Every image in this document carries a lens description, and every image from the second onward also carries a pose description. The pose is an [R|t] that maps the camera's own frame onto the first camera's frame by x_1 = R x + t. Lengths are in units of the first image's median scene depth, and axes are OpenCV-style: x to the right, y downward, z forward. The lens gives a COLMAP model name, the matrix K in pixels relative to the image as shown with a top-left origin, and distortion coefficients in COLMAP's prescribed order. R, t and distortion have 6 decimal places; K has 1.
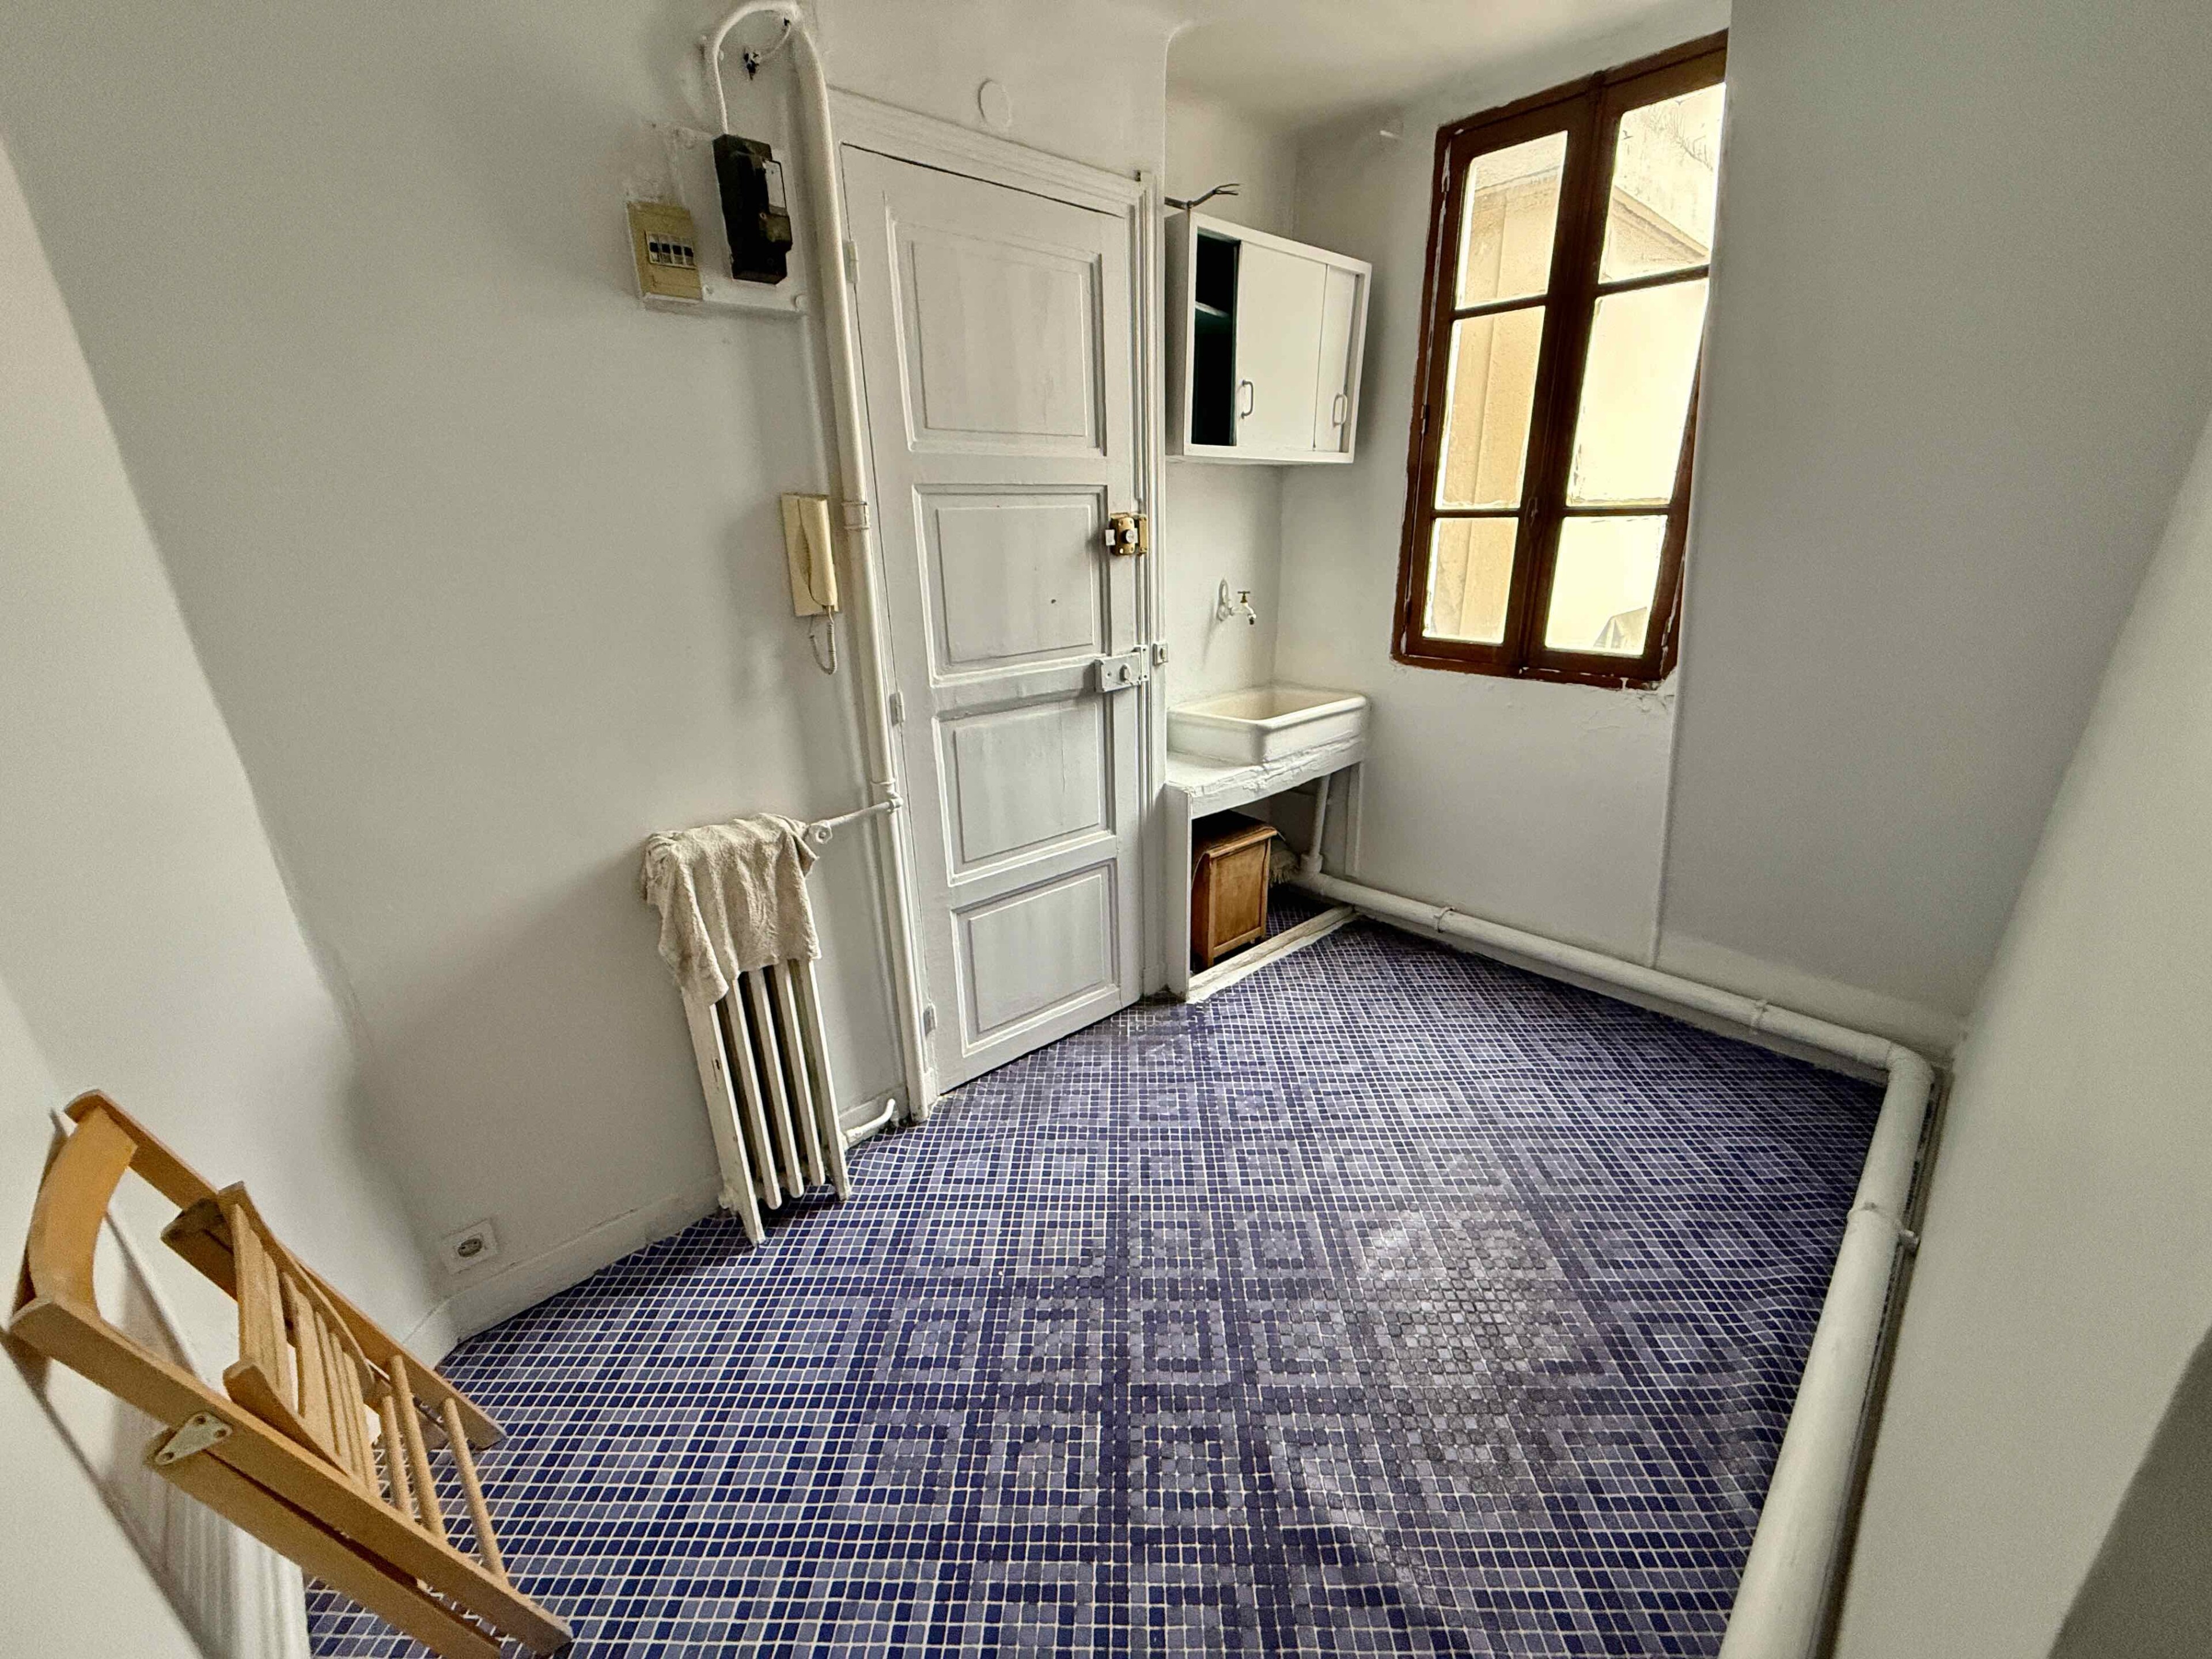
lens RADIAL K [[914.3, 0, 1096.3], [0, 914.3, 848.2], [0, 0, 1]] dist [0.000451, 0.000459]
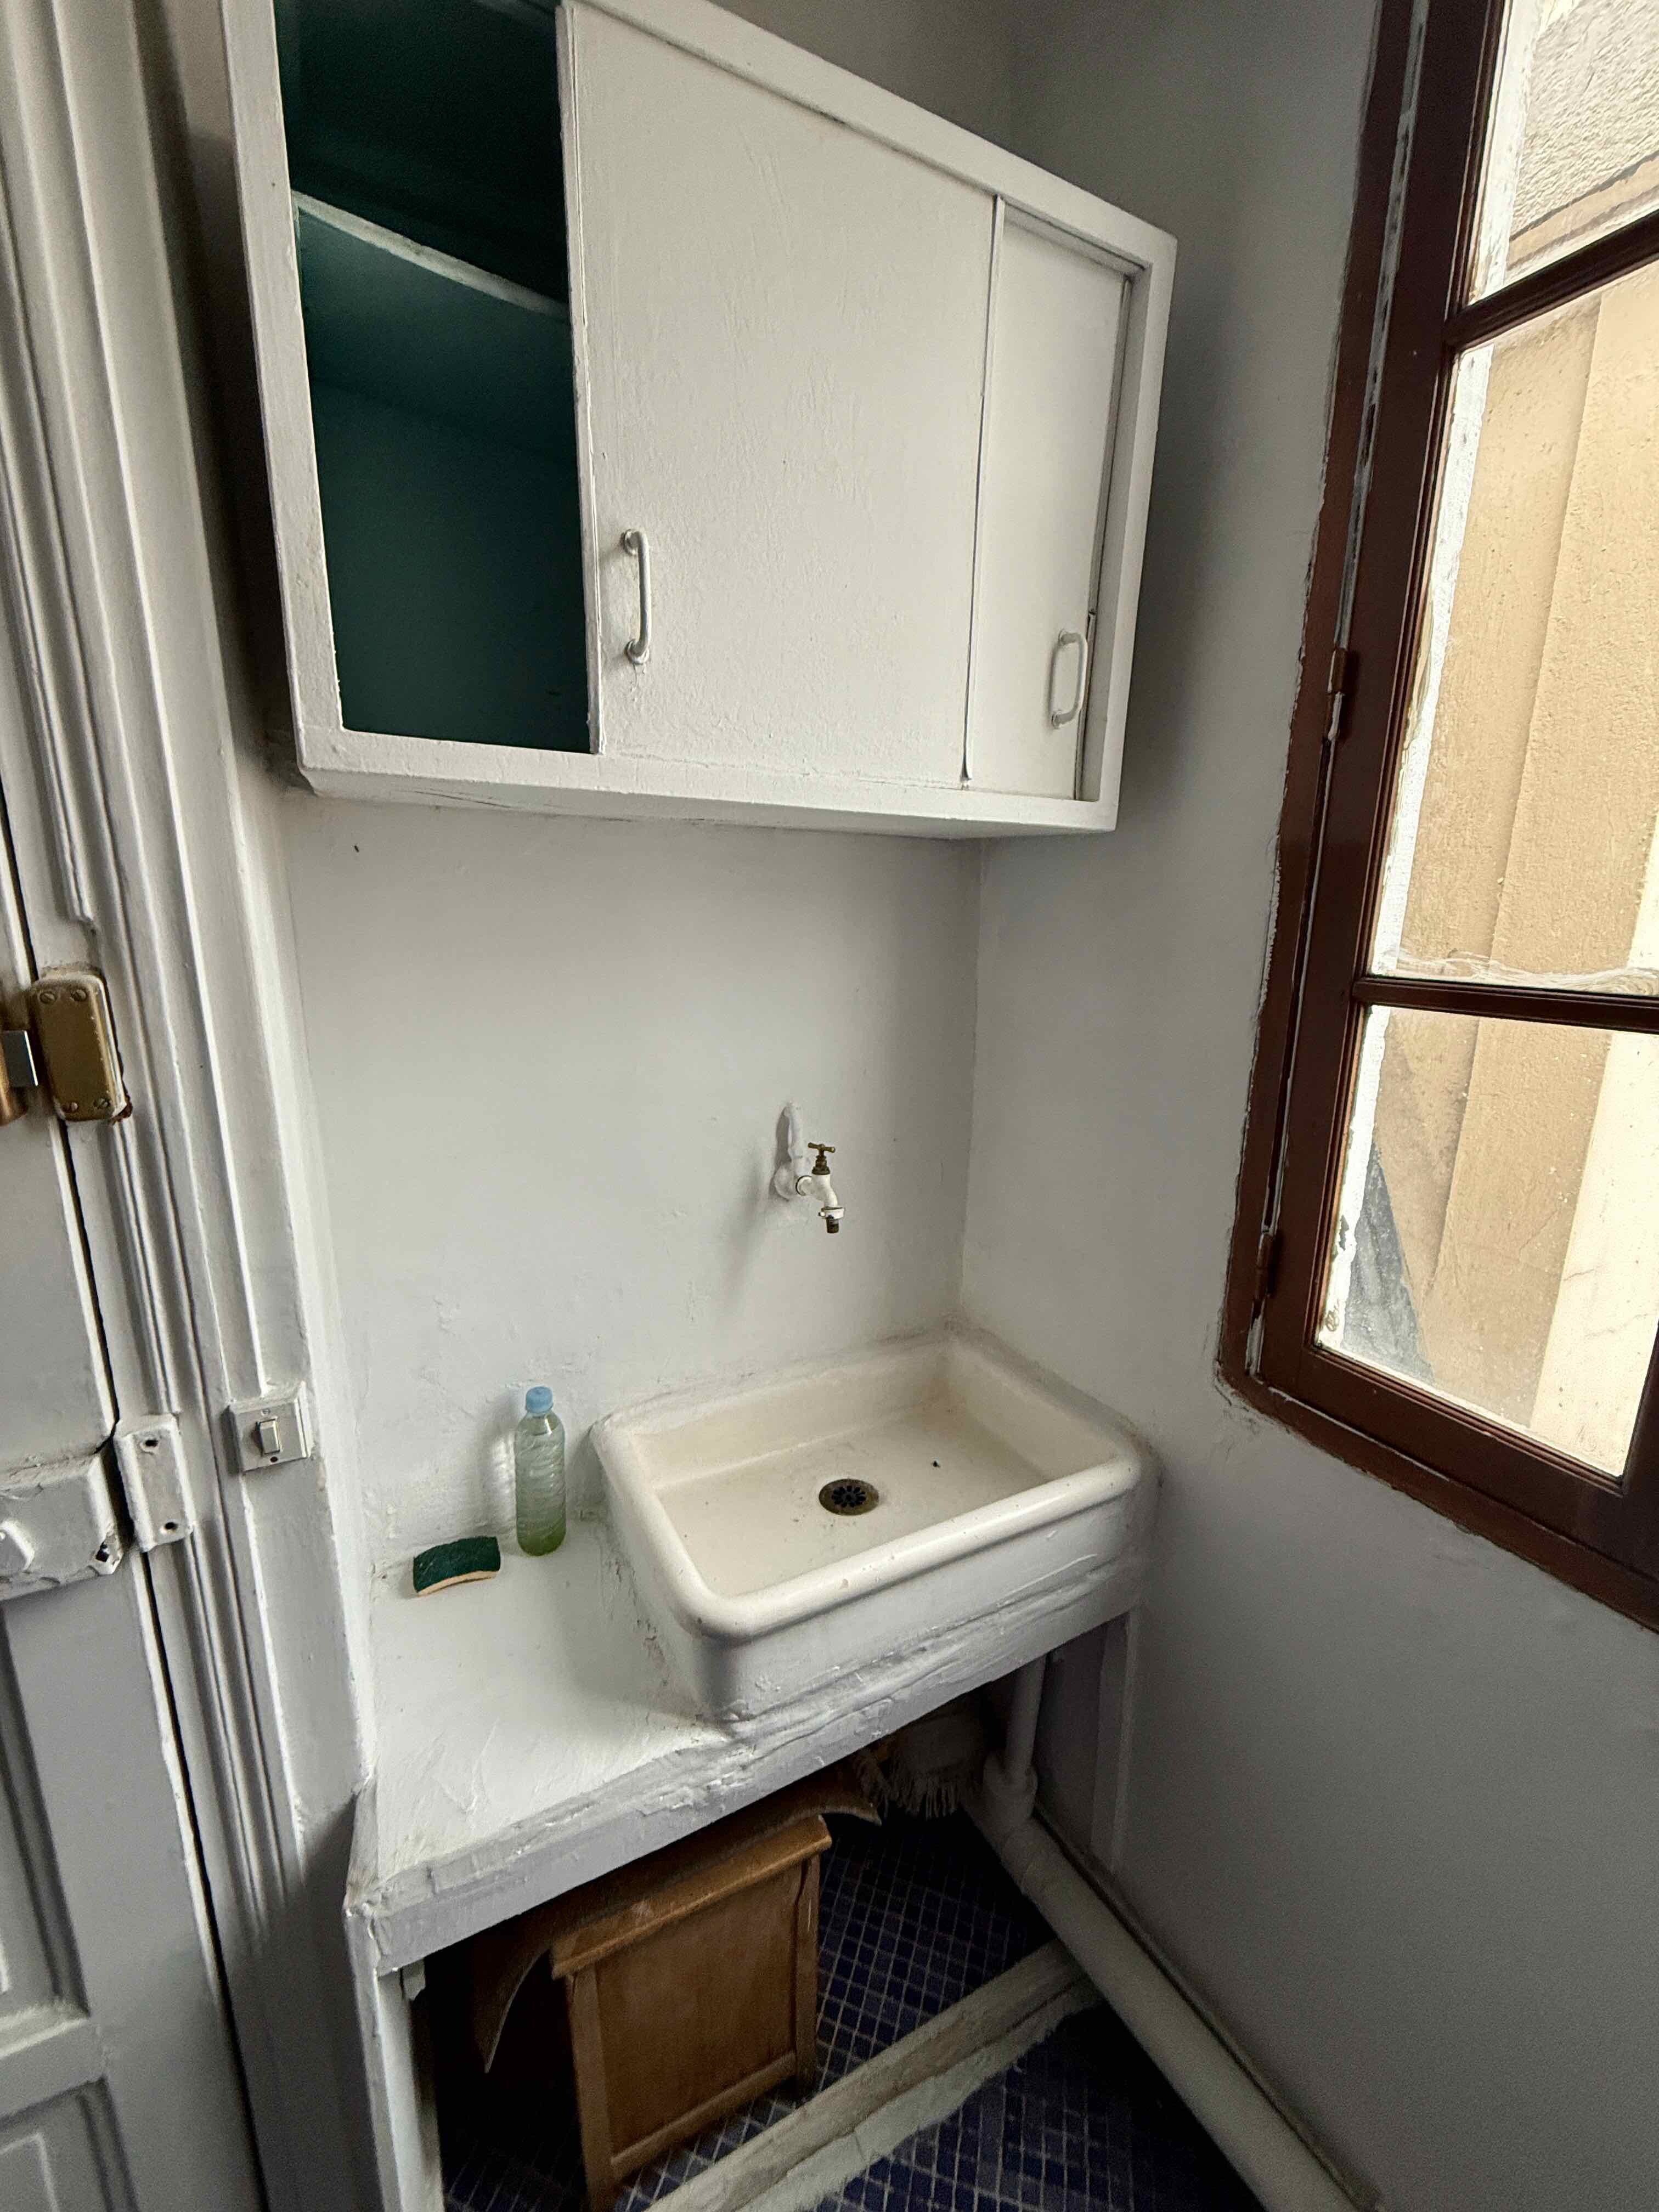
lens RADIAL K [[914.3, 0, 815.8], [0, 914.3, 1103.7], [0, 0, 1]] dist [0.000451, 0.000459]
pose [[0.969484, 0.086942, -0.229221, 0.262273], [-0.115154, 0.986934, -0.112702, -0.269454], [0.216427, 0.135659, 0.966828, 0.660974]]
